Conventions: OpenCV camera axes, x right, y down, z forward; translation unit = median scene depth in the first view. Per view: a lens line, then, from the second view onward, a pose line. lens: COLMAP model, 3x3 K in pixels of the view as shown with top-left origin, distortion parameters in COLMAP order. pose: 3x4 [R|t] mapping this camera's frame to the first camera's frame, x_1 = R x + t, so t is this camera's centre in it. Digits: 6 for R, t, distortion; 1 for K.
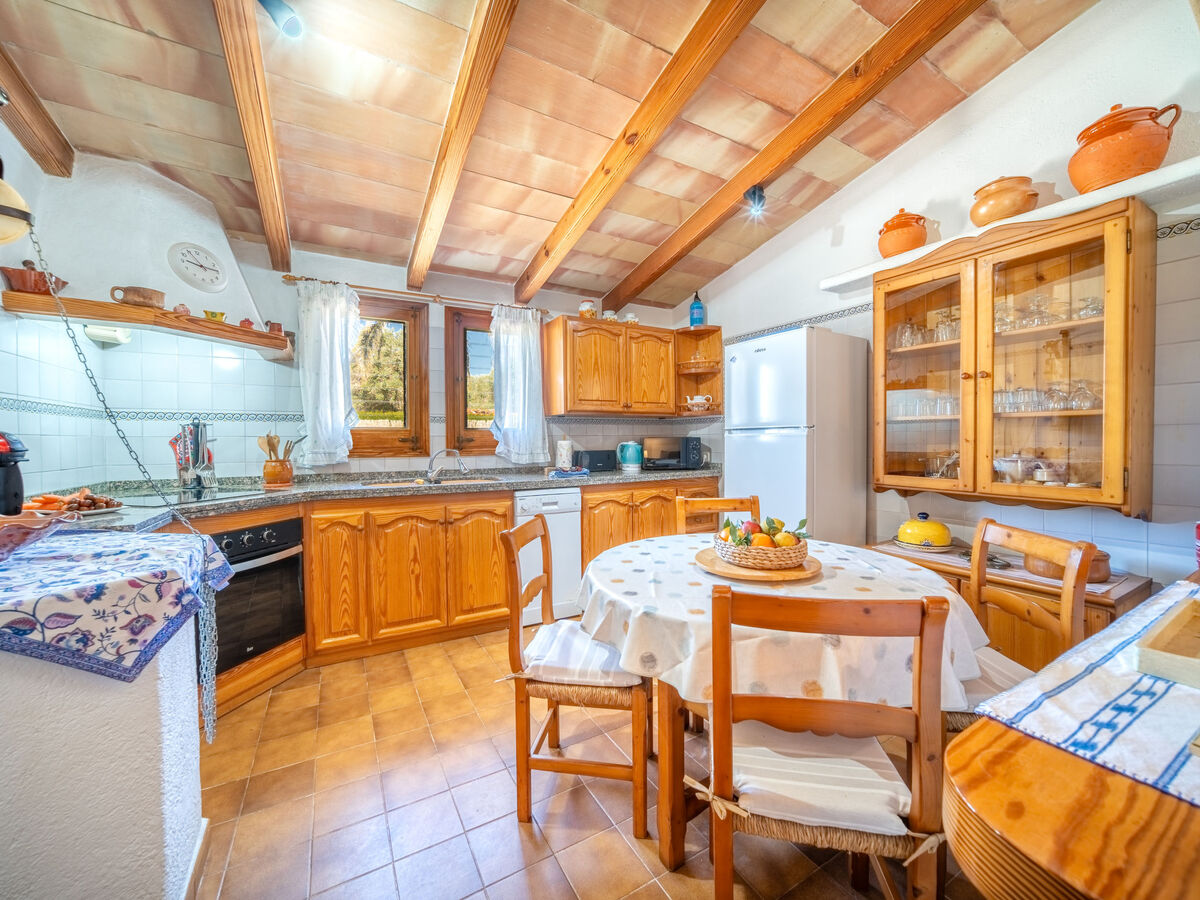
lens RADIAL K [[468.8, 0, 598.3], [0, 468.8, 443.6], [0, 0, 1]] dist [-0.018433, 0.000021]
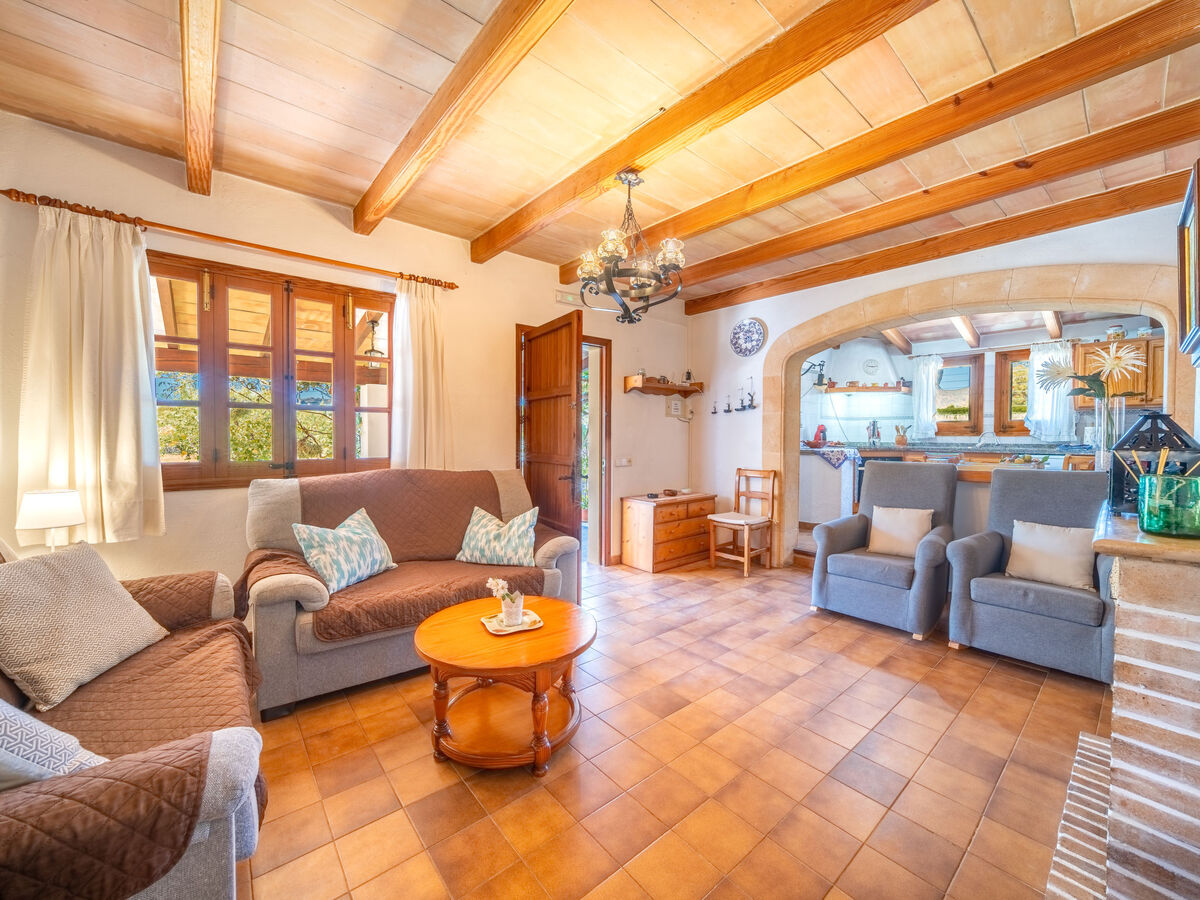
lens RADIAL K [[468.8, 0, 598.3], [0, 468.8, 443.6], [0, 0, 1]] dist [-0.018433, 0.000021]
pose [[0.195582, 0.025272, -0.980362, 1.341202], [-0.009884, 0.999668, 0.023798, 0.034096], [0.980638, 0.005036, 0.195766, -1.000381]]
